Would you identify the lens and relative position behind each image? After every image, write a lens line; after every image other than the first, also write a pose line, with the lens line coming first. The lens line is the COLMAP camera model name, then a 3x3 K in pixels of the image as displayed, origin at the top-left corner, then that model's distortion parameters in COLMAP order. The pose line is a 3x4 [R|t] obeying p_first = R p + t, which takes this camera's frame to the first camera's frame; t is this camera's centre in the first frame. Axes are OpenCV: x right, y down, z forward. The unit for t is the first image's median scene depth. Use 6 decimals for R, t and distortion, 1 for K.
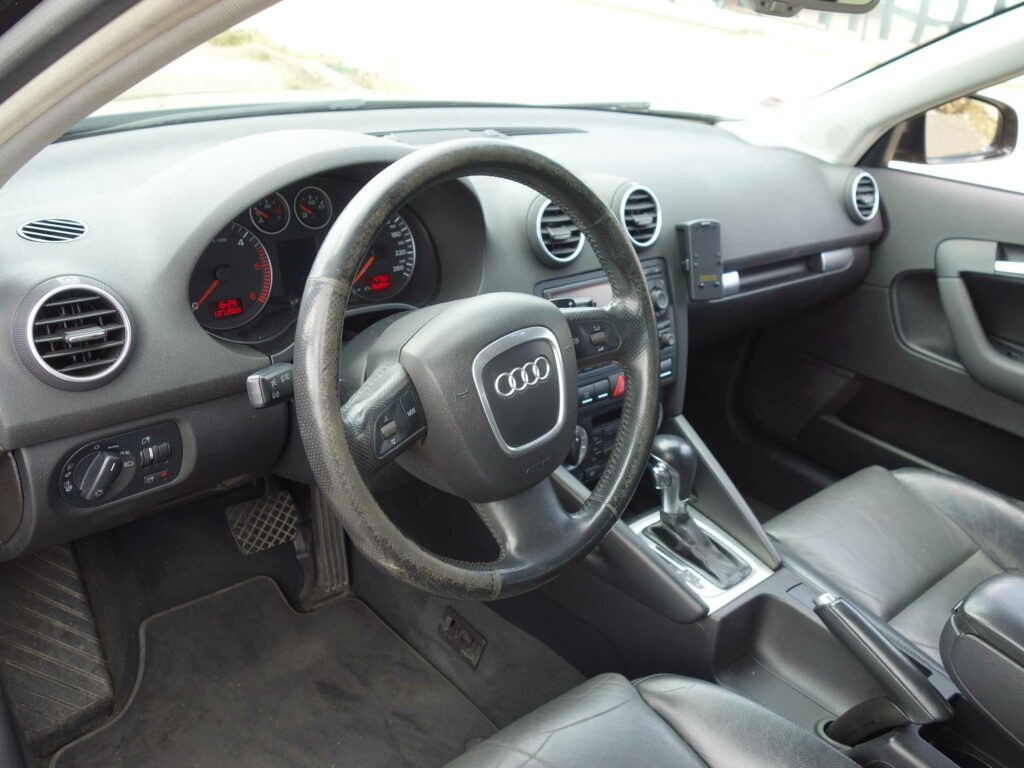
lens RADIAL K [[904.5, 0, 507.4], [0, 904.5, 383.7], [0, 0, 1]] dist [0.016794, -0.006967]
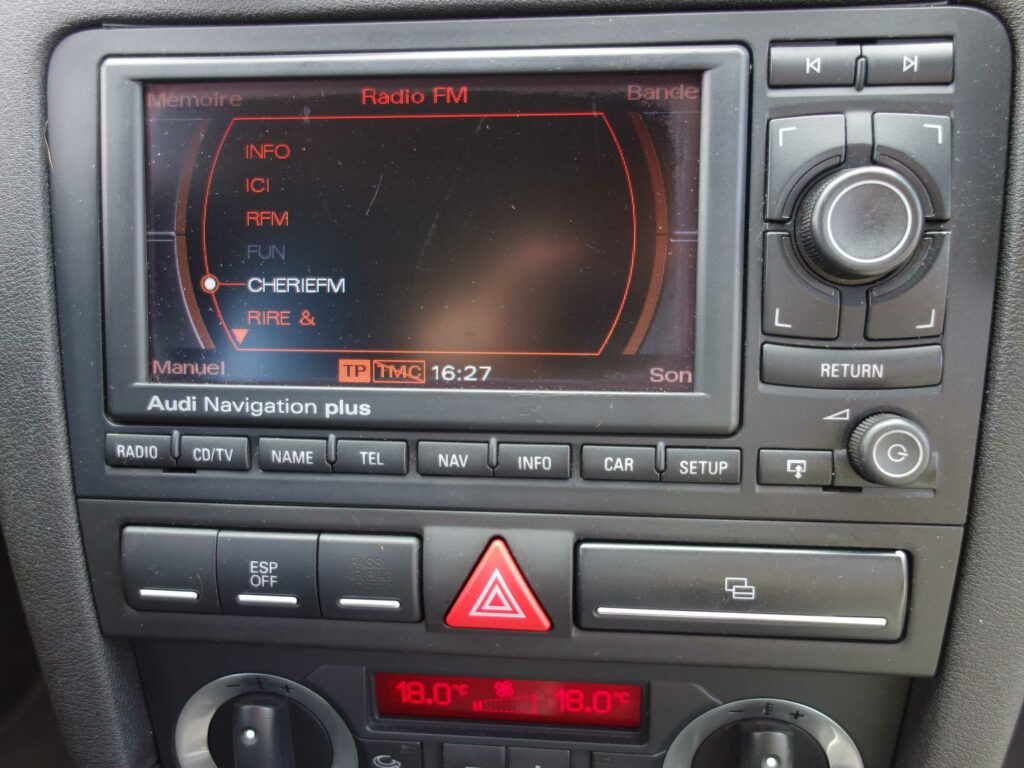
lens RADIAL K [[904.5, 0, 516.6], [0, 904.5, 387.0], [0, 0, 1]] dist [0.016794, -0.006967]
pose [[0.676496, 0.230117, -0.699570, 0.286955], [-0.229938, 0.968438, 0.096205, -0.069988], [0.699629, 0.095775, 0.708058, 0.925249]]
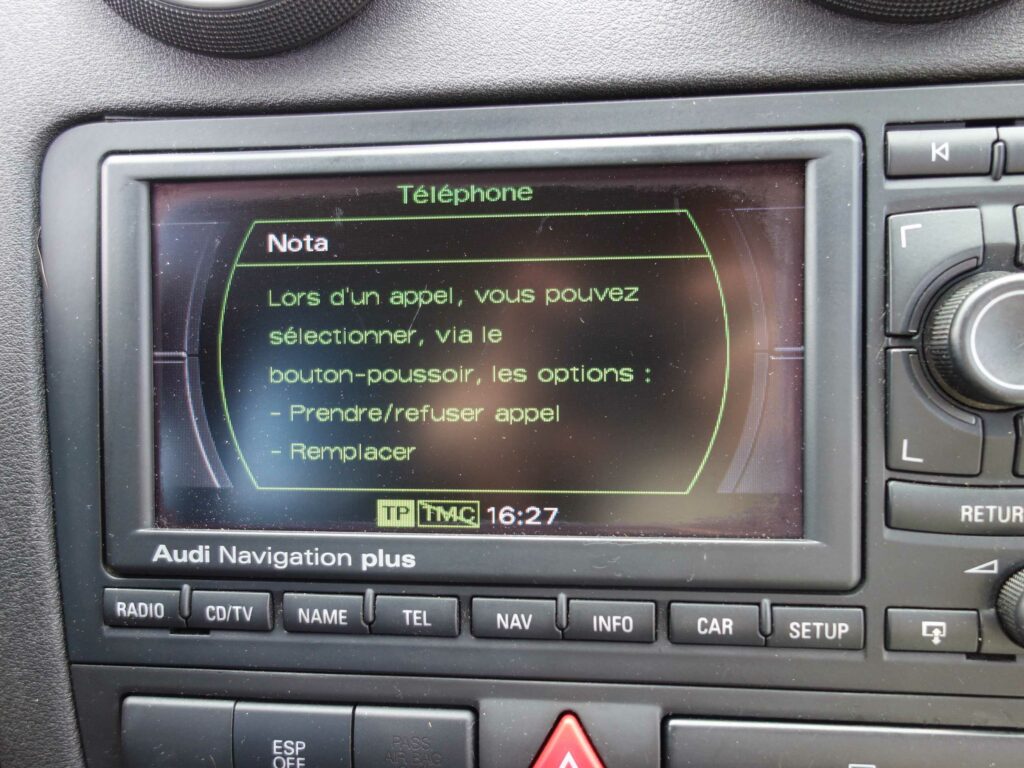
lens RADIAL K [[904.5, 0, 514.8], [0, 904.5, 382.3], [0, 0, 1]] dist [0.016794, -0.006967]
pose [[0.668330, 0.184300, -0.720672, 0.250192], [-0.214056, 0.975491, 0.050956, -0.084966], [0.712400, 0.120209, 0.691401, 0.938854]]
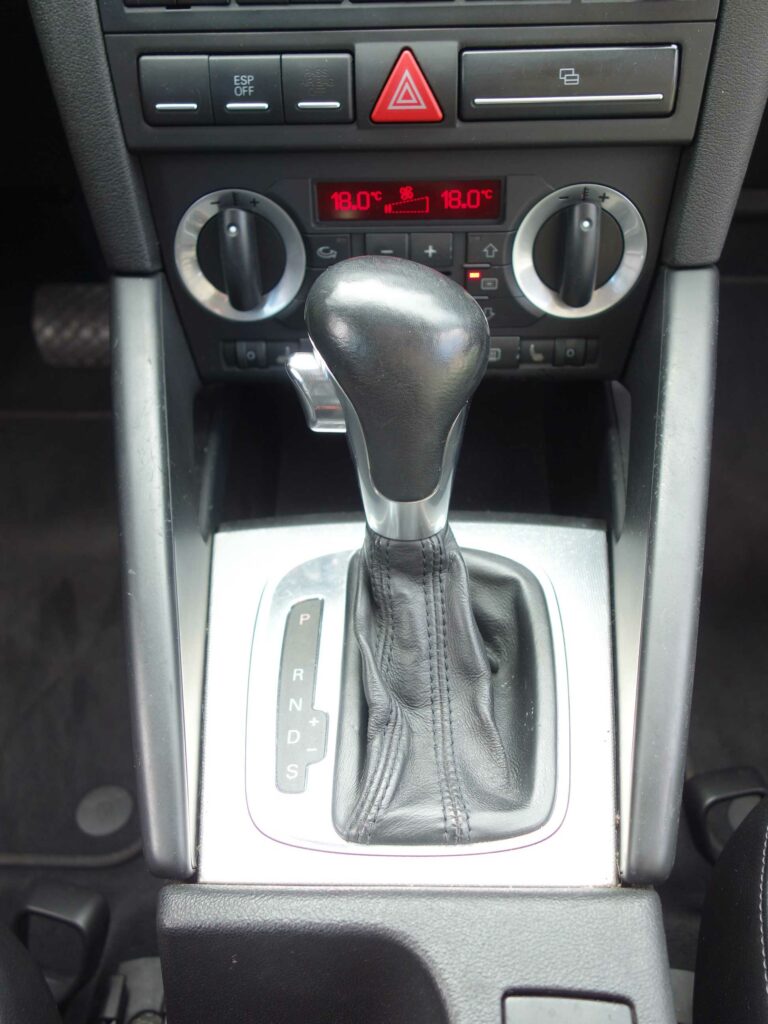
lens RADIAL K [[904.5, 0, 394.7], [0, 904.5, 509.1], [0, 0, 1]] dist [0.016794, -0.006967]
pose [[0.730117, 0.354175, -0.584371, 0.383965], [-0.209668, 0.930054, 0.301726, 0.046004], [0.650361, -0.097772, 0.753307, 0.817138]]
